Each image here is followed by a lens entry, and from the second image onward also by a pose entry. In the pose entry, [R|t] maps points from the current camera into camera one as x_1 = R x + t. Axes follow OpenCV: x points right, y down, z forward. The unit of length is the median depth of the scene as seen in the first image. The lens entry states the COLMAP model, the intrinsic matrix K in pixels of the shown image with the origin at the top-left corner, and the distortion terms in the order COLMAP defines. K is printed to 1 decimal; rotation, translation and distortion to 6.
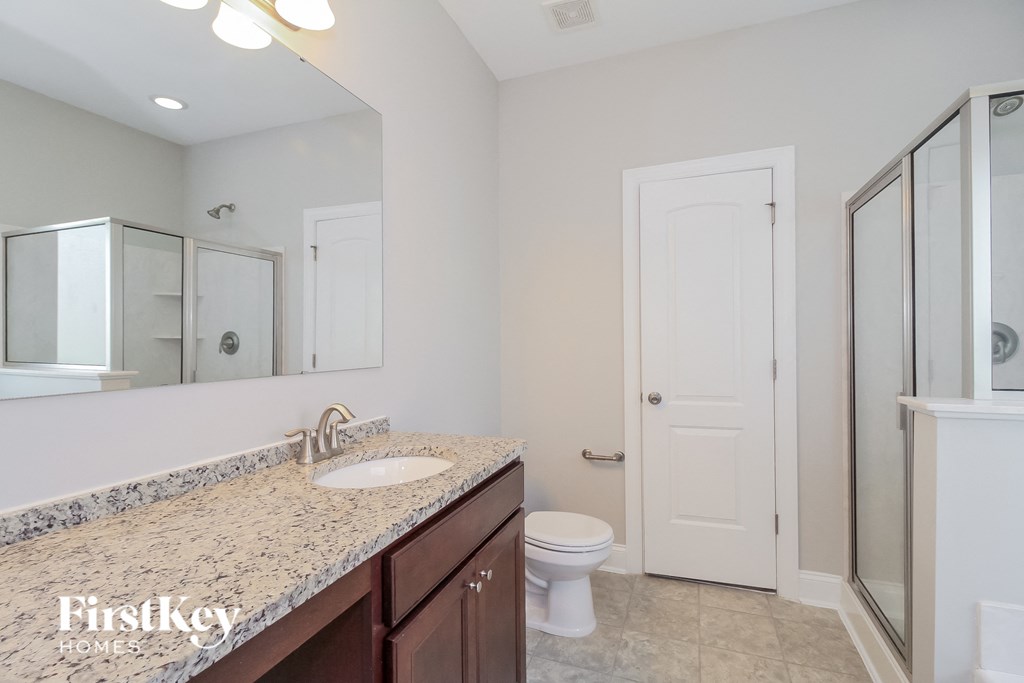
lens RADIAL K [[477.4, 0, 511.0], [0, 477.4, 345.1], [0, 0, 1]] dist [0.001668, 0.000318]
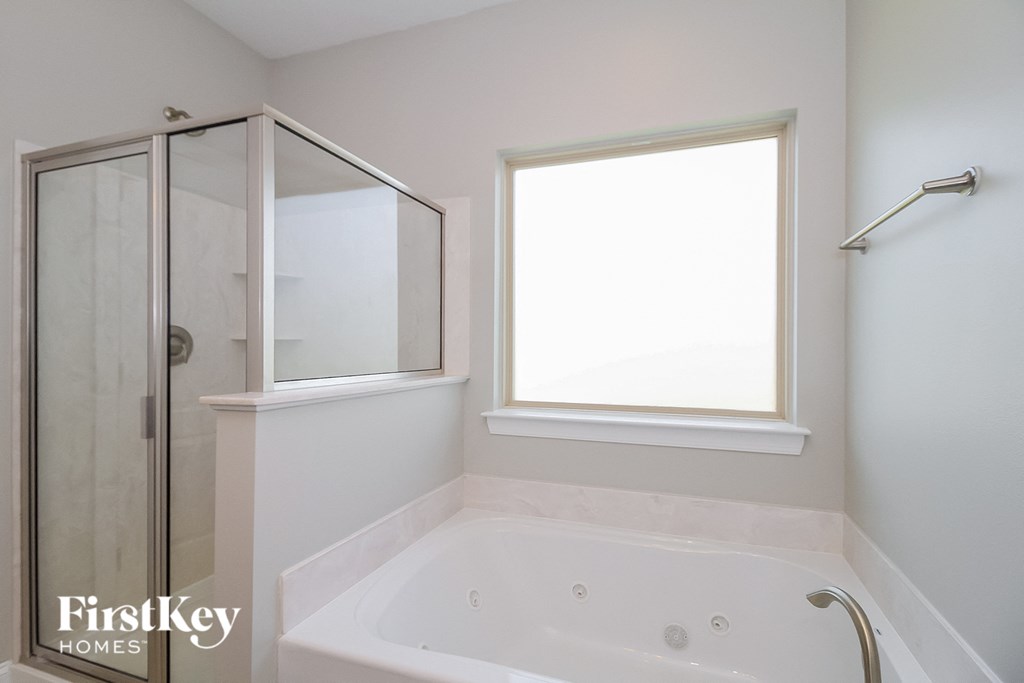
lens RADIAL K [[477.4, 0, 511.0], [0, 477.4, 345.1], [0, 0, 1]] dist [0.001668, 0.000318]
pose [[-0.018367, 0.012911, 0.999748, -0.116651], [0.002713, 0.999914, -0.012863, 0.022351], [-0.999828, 0.002476, -0.018401, 0.432074]]
